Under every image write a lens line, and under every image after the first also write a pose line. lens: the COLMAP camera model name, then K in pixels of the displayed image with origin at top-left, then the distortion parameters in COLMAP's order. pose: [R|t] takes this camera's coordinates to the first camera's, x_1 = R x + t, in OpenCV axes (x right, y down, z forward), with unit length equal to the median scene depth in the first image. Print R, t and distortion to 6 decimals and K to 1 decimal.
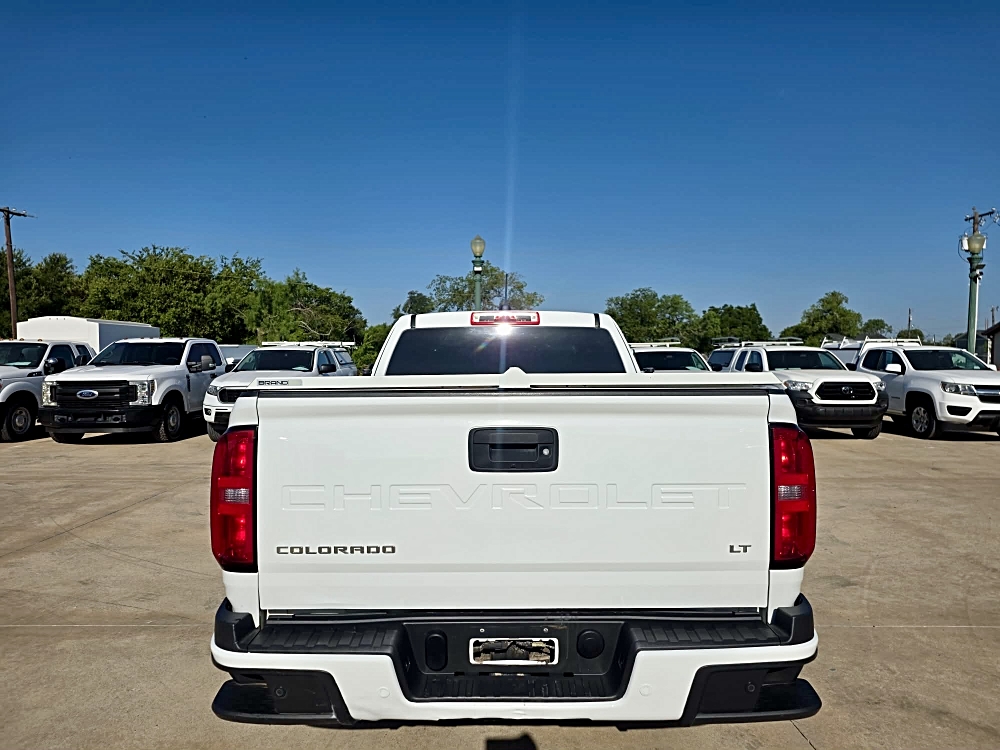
lens RADIAL K [[661.2, 0, 498.0], [0, 661.2, 375.5], [0, 0, 1]] dist [0.063750, -0.046172]
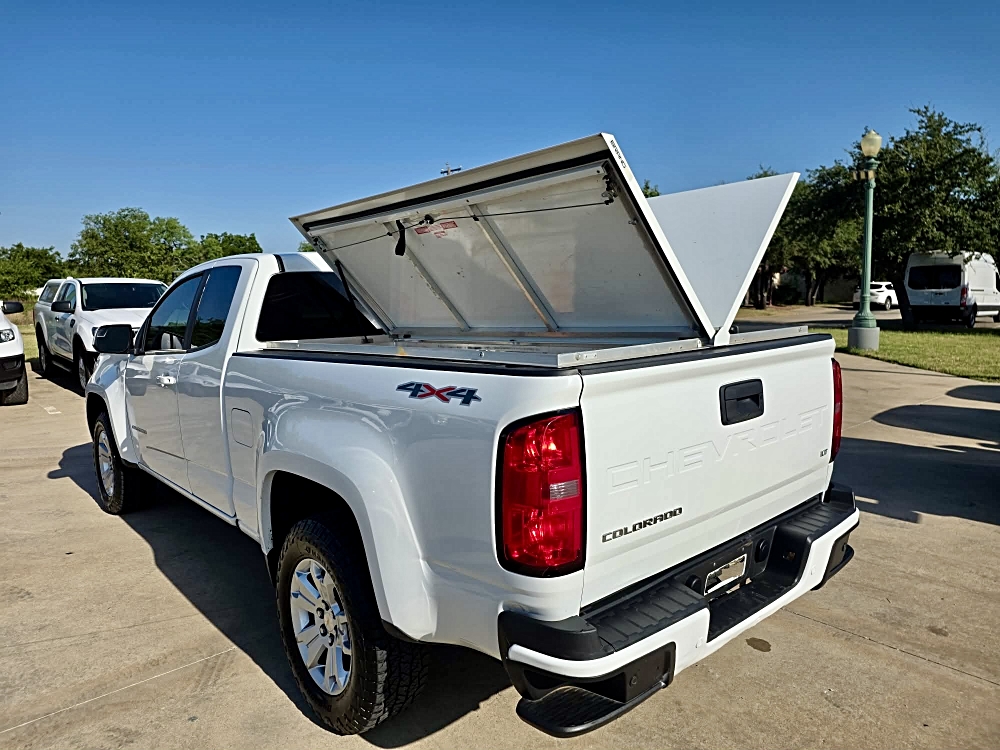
lens RADIAL K [[661.2, 0, 498.0], [0, 661.2, 375.5], [0, 0, 1]] dist [0.063750, -0.046172]
pose [[0.752932, -0.092531, 0.651560, -0.129691], [0.024004, 0.993269, 0.113319, -0.008713], [-0.657660, -0.069682, 0.750085, 0.054582]]
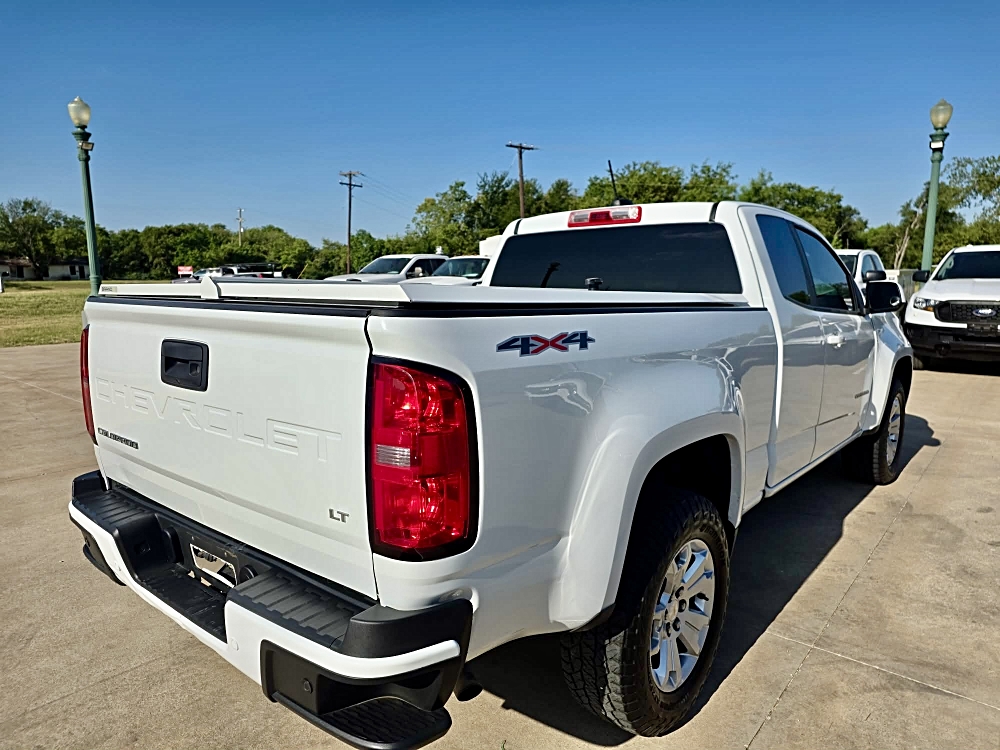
lens RADIAL K [[661.2, 0, 498.0], [0, 661.2, 375.5], [0, 0, 1]] dist [0.063750, -0.046172]
pose [[0.768224, 0.093390, -0.633333, 0.124215], [-0.007506, 0.990548, 0.136961, -0.000758], [0.640137, -0.100463, 0.761664, 0.070727]]
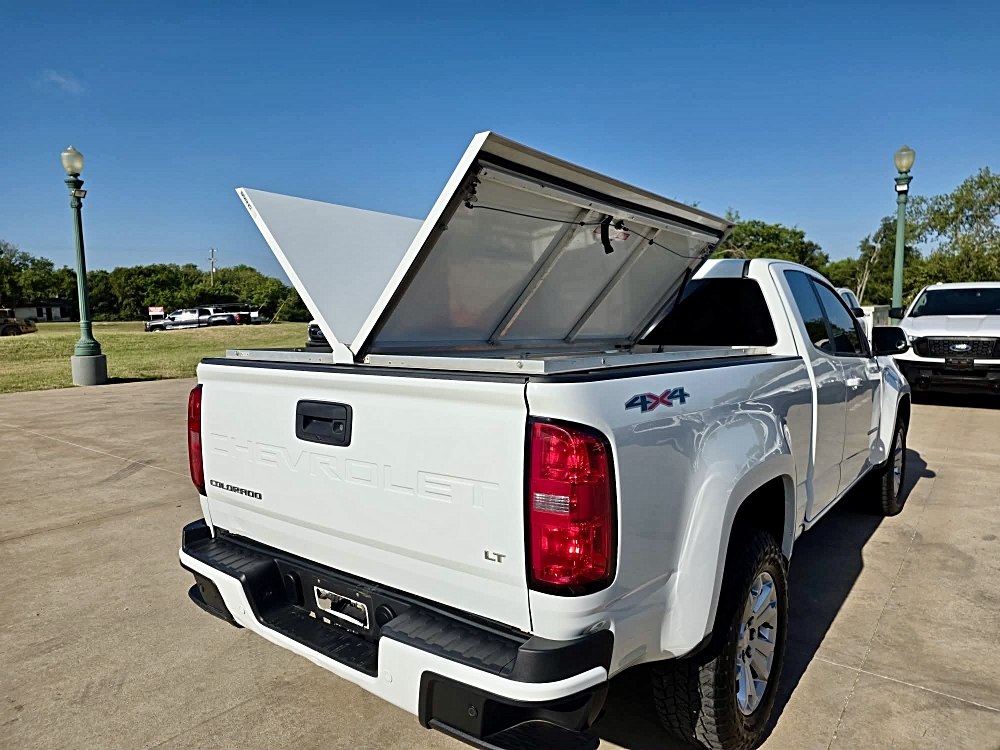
lens RADIAL K [[662.1, 0, 494.5], [0, 662.1, 377.9], [0, 0, 1]] dist [0.059380, -0.039348]
pose [[0.790869, 0.049890, -0.609949, 0.112568], [0.004543, 0.996165, 0.087371, -0.006294], [0.611969, -0.071871, 0.787610, 0.042729]]
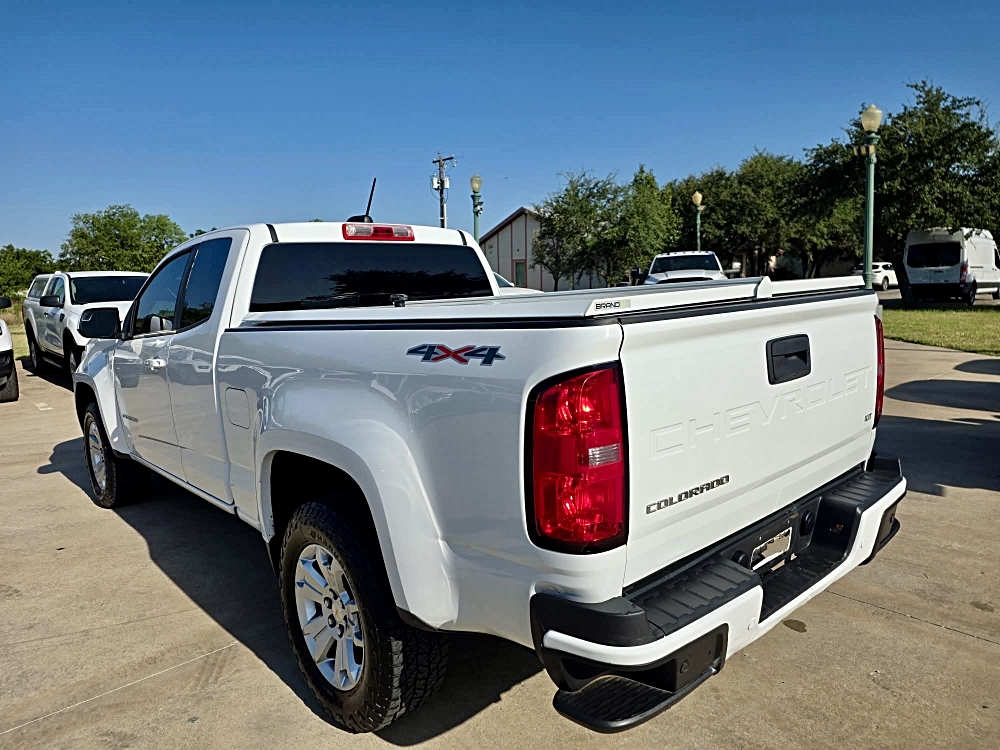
lens RADIAL K [[661.2, 0, 498.0], [0, 661.2, 375.5], [0, 0, 1]] dist [0.063750, -0.046172]
pose [[0.746931, -0.118460, 0.654264, -0.125101], [0.046152, 0.990865, 0.126717, -0.001500], [-0.663298, -0.064453, 0.745575, 0.067503]]
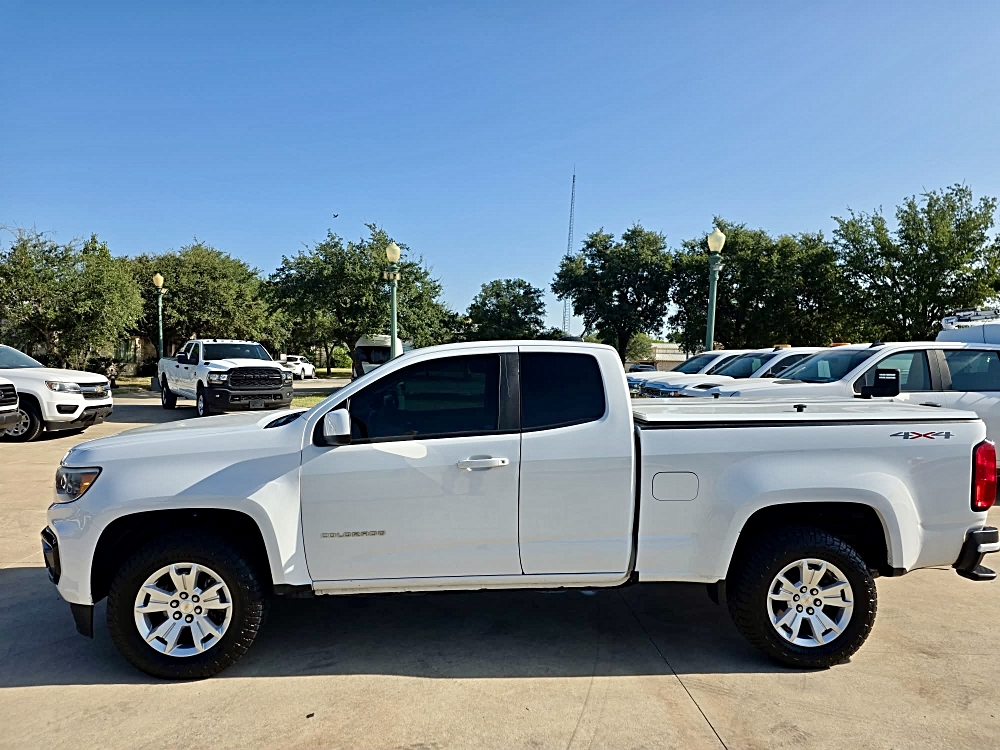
lens RADIAL K [[661.2, 0, 498.0], [0, 661.2, 375.5], [0, 0, 1]] dist [0.063750, -0.046172]
pose [[-0.061961, -0.022937, 0.997815, -0.306845], [-0.003393, 0.999735, 0.022771, -0.019733], [-0.998073, -0.001975, -0.062022, 0.344617]]
